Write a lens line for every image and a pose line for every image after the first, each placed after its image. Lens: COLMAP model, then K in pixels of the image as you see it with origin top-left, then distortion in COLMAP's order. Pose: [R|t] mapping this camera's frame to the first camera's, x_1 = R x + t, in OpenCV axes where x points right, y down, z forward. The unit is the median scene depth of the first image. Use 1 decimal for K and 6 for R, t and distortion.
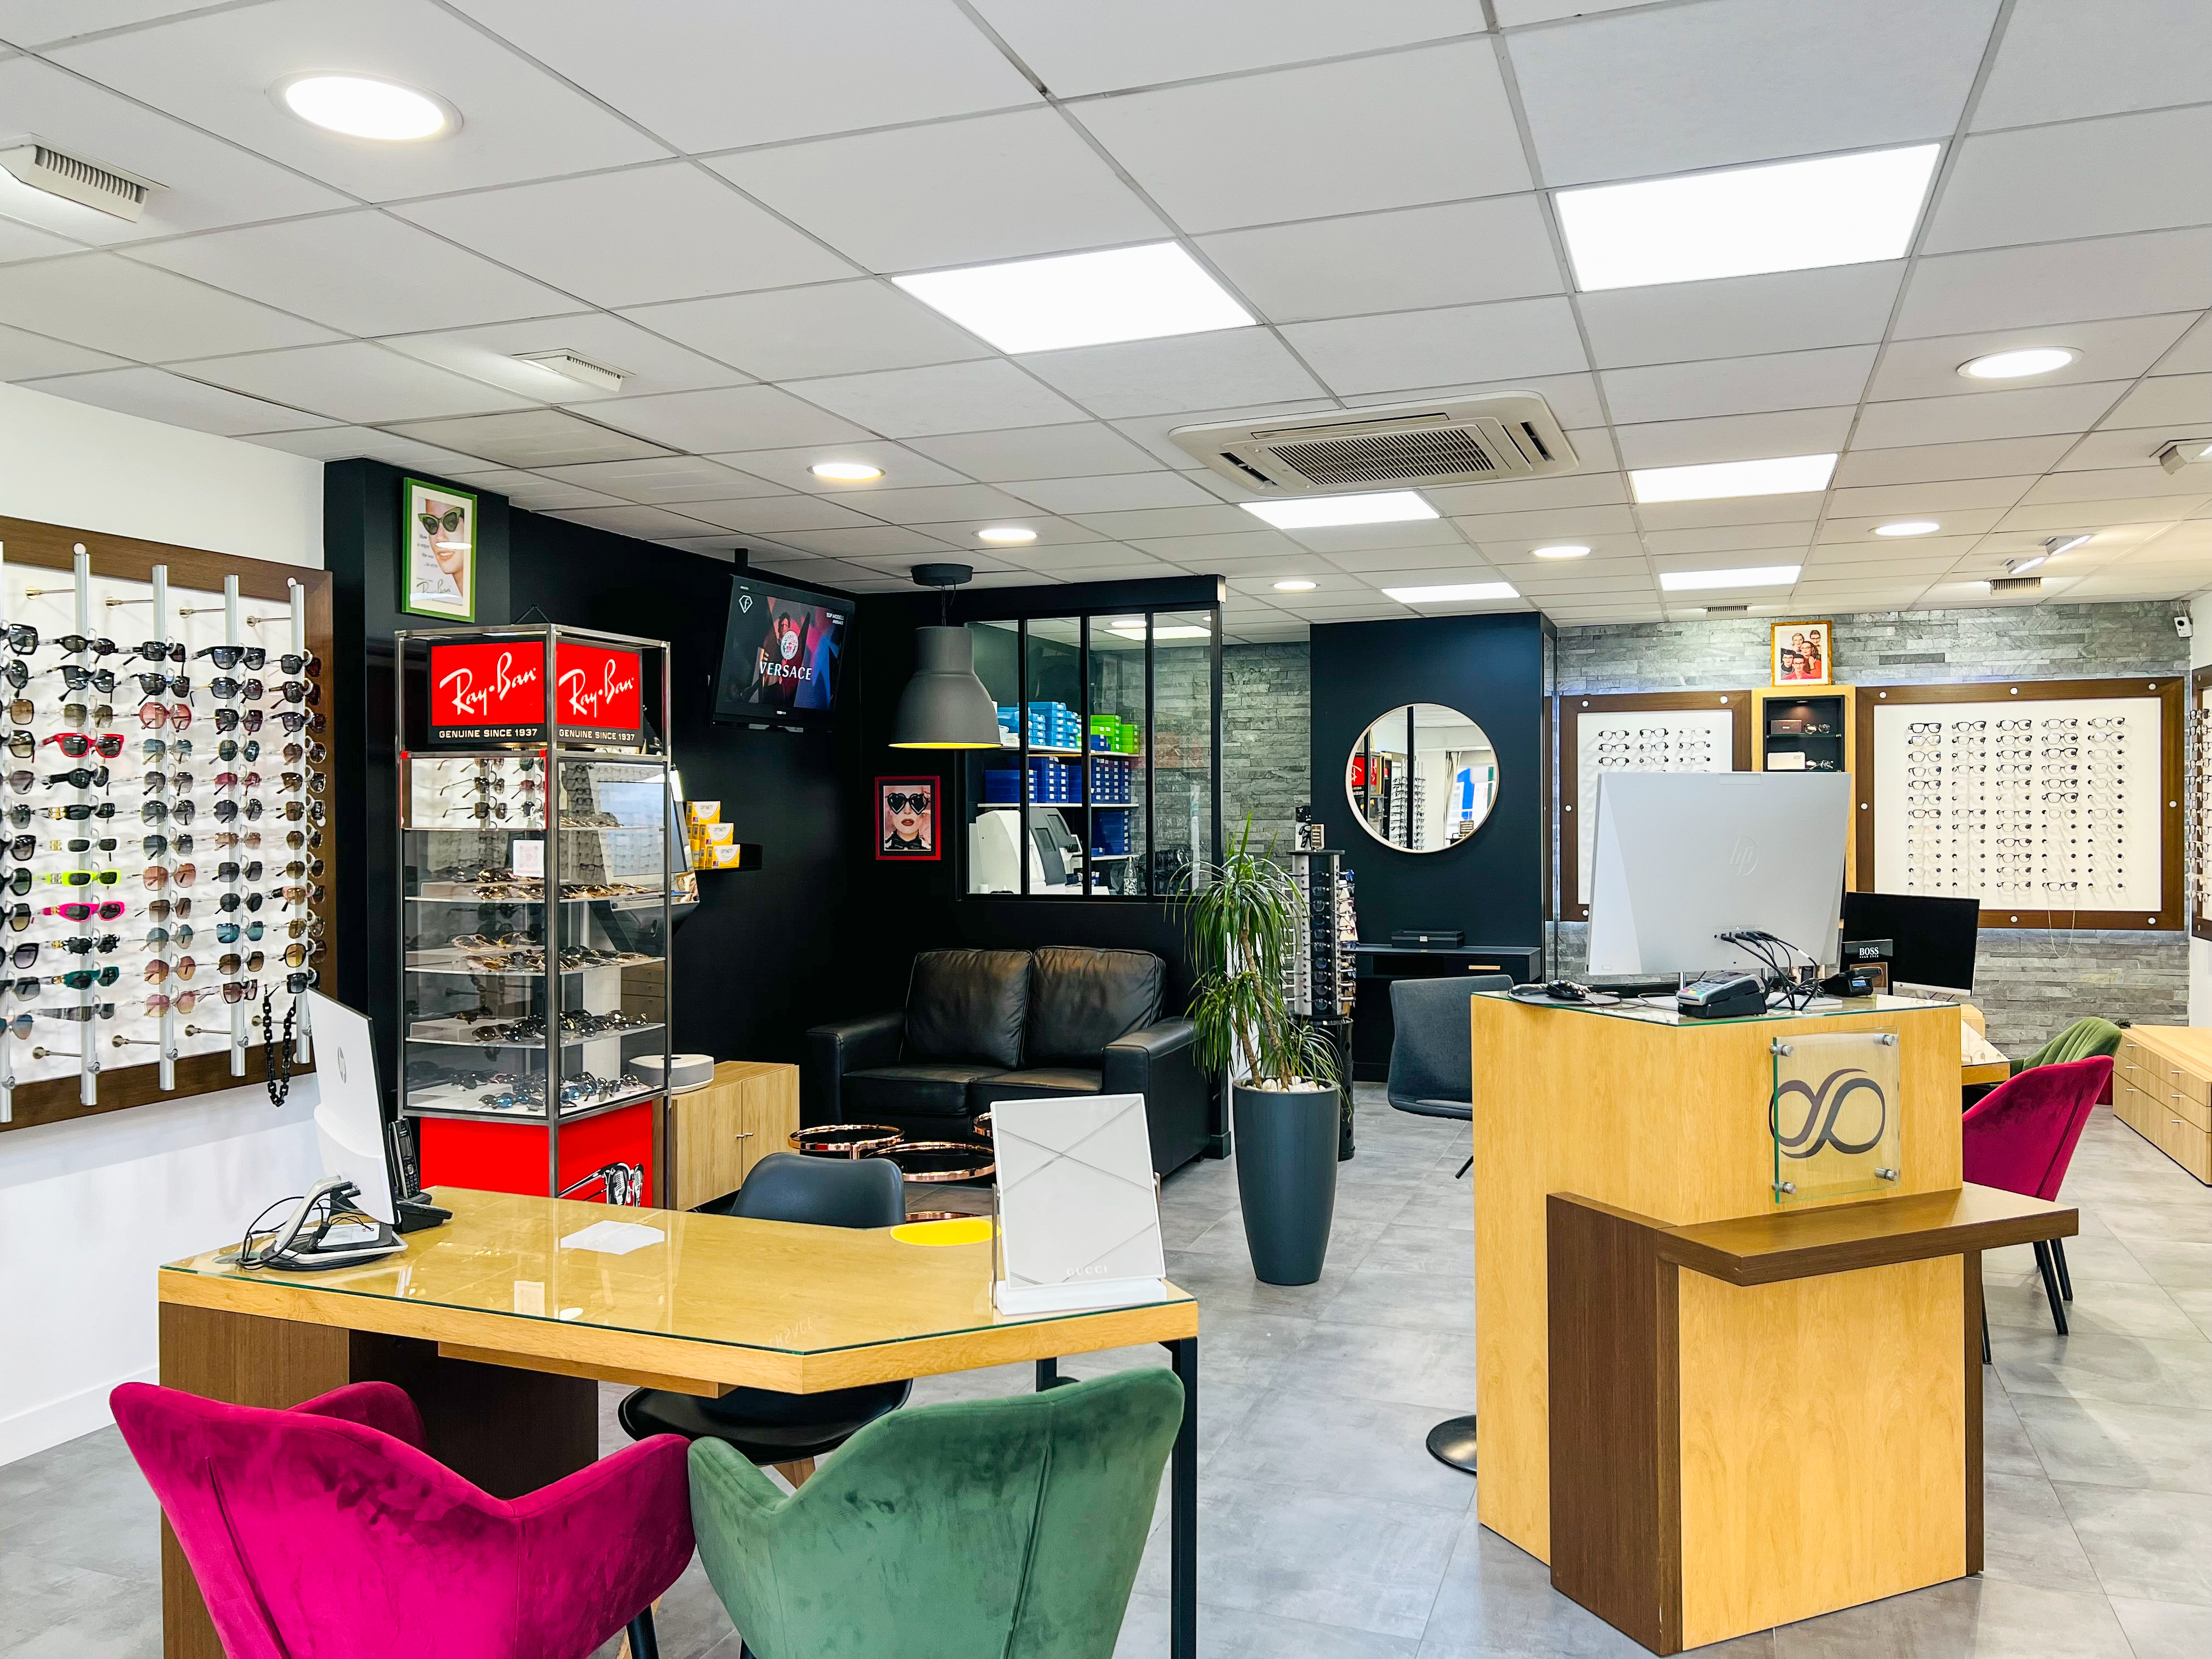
lens RADIAL K [[1661.6, 0, 1105.3], [0, 1661.6, 824.9], [0, 0, 1]] dist [0.044550, -0.013383]
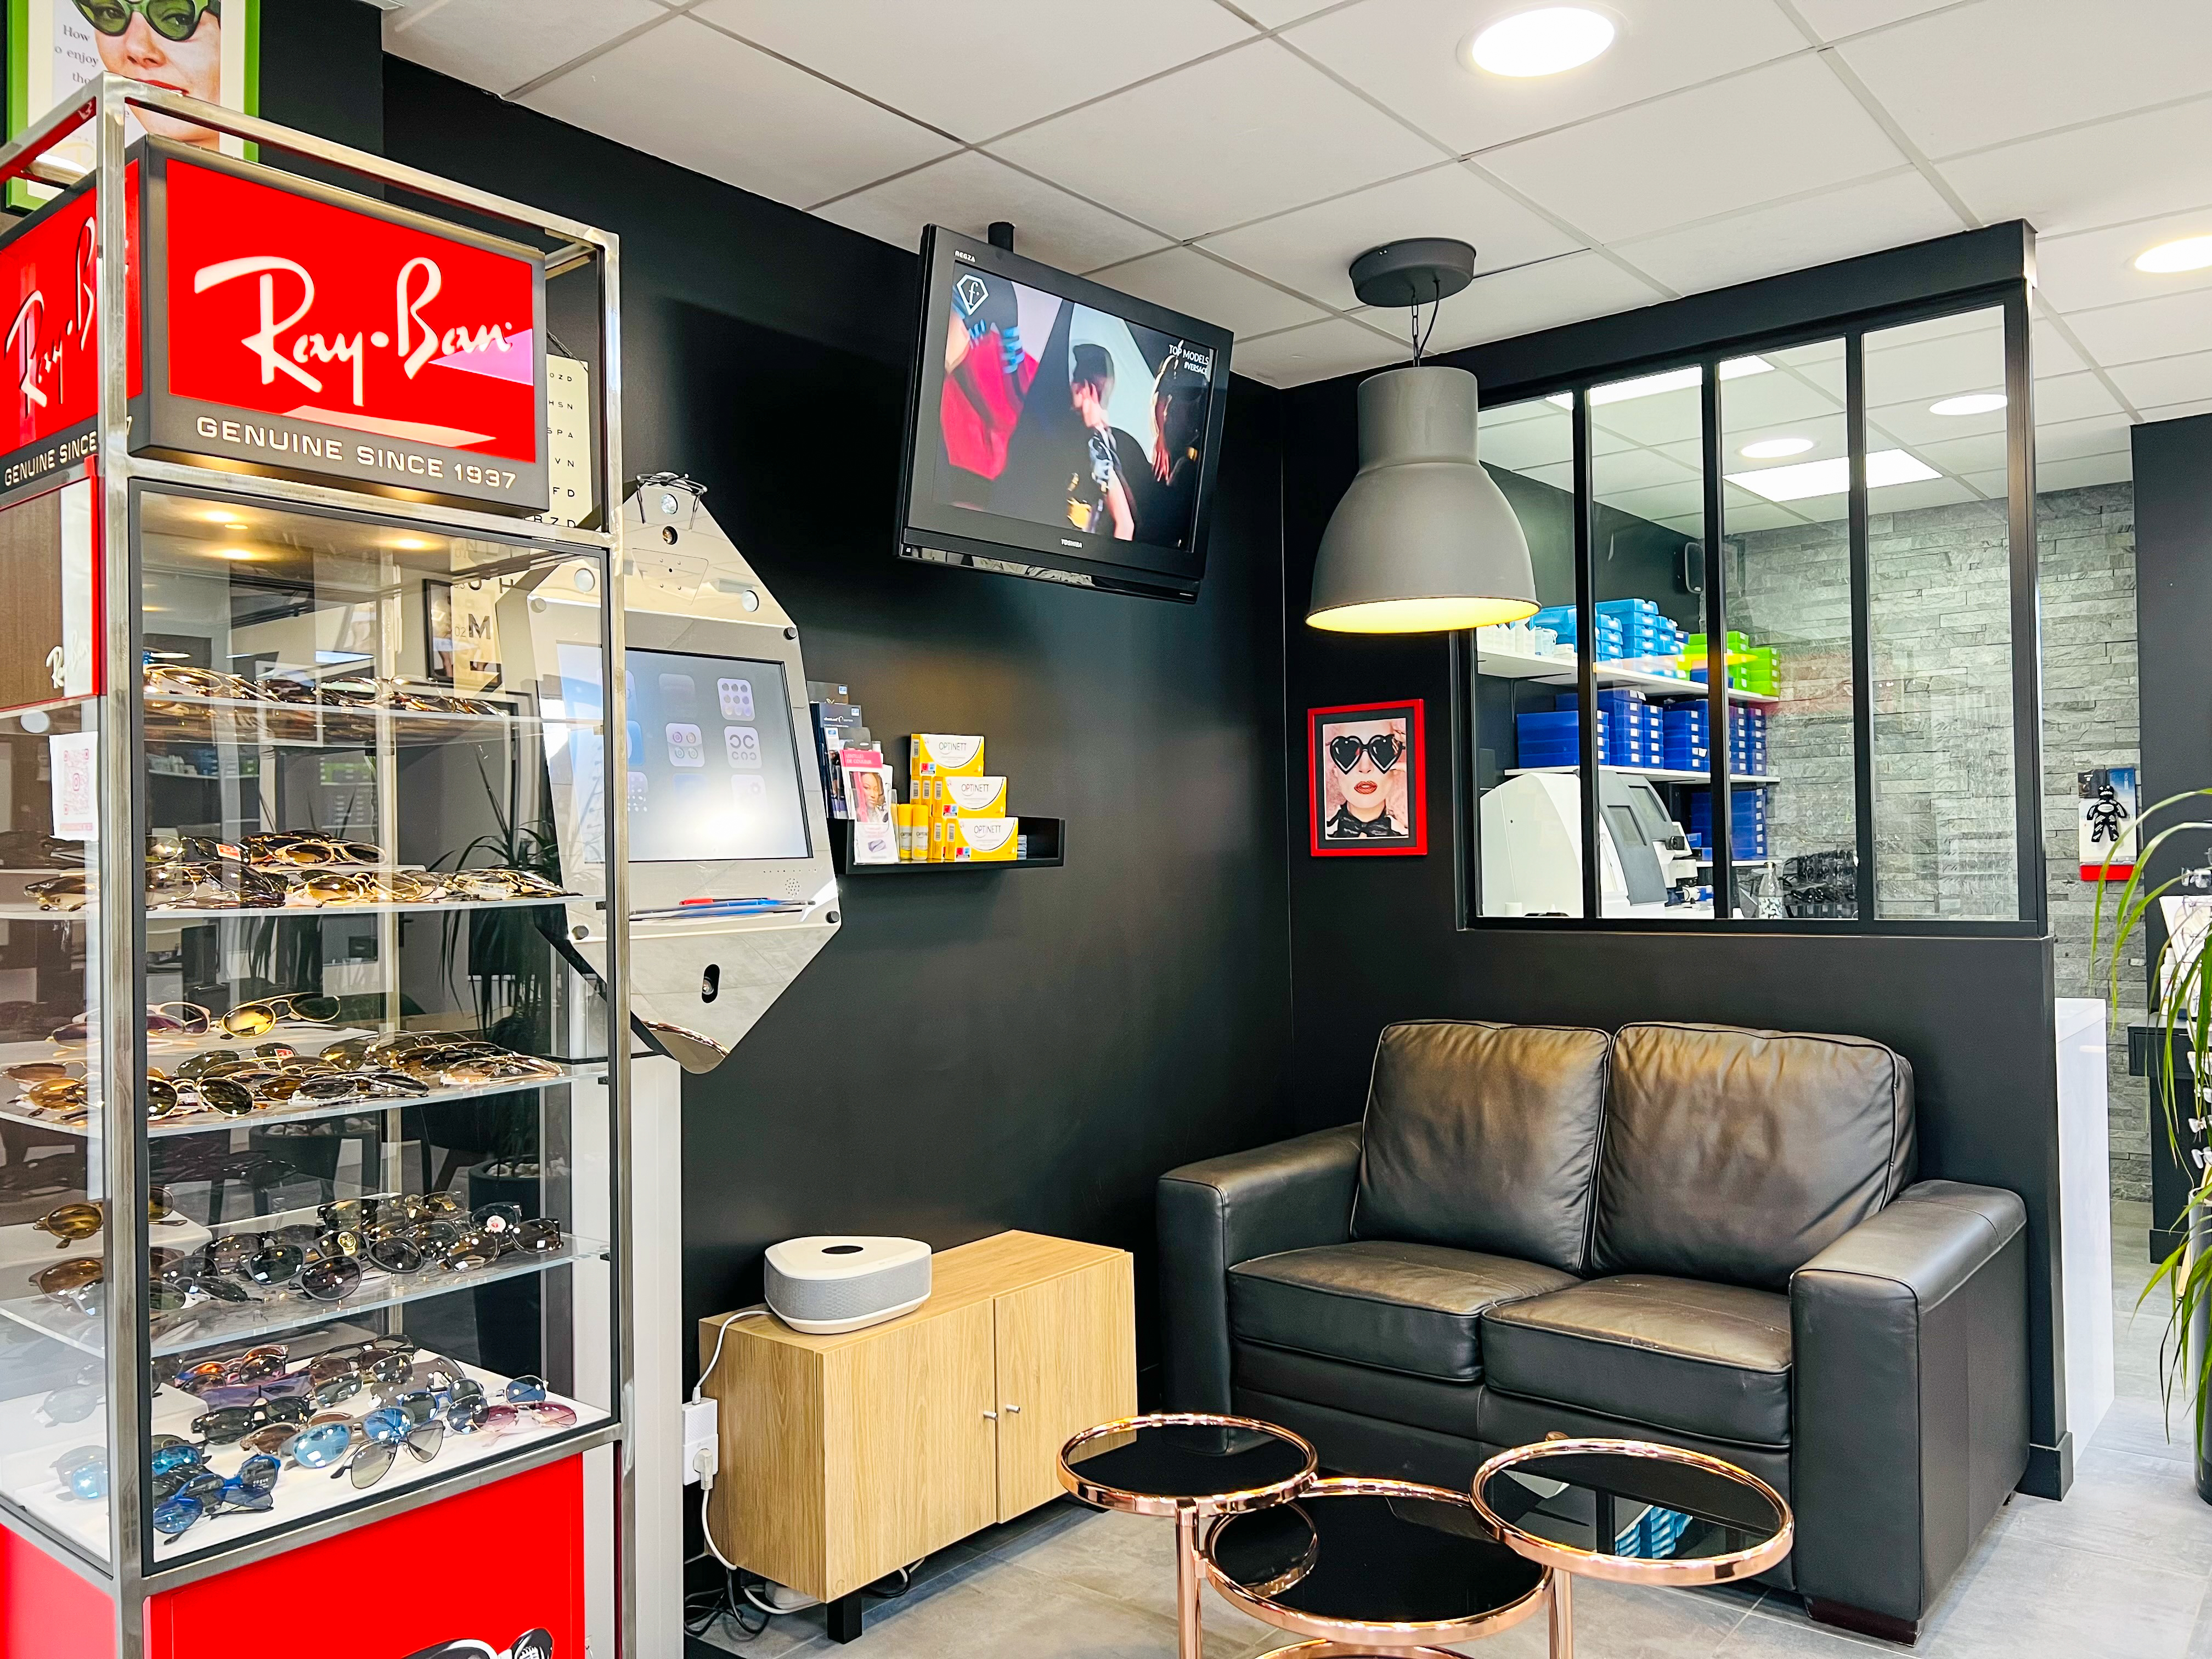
lens RADIAL K [[1661.6, 0, 1110.4], [0, 1661.6, 844.3], [0, 0, 1]] dist [0.044550, -0.013383]
pose [[0.947414, -0.015099, -0.319654, -0.024644], [0.011484, 0.999847, -0.013191, 0.024535], [0.319805, 0.008827, 0.947442, 0.471399]]
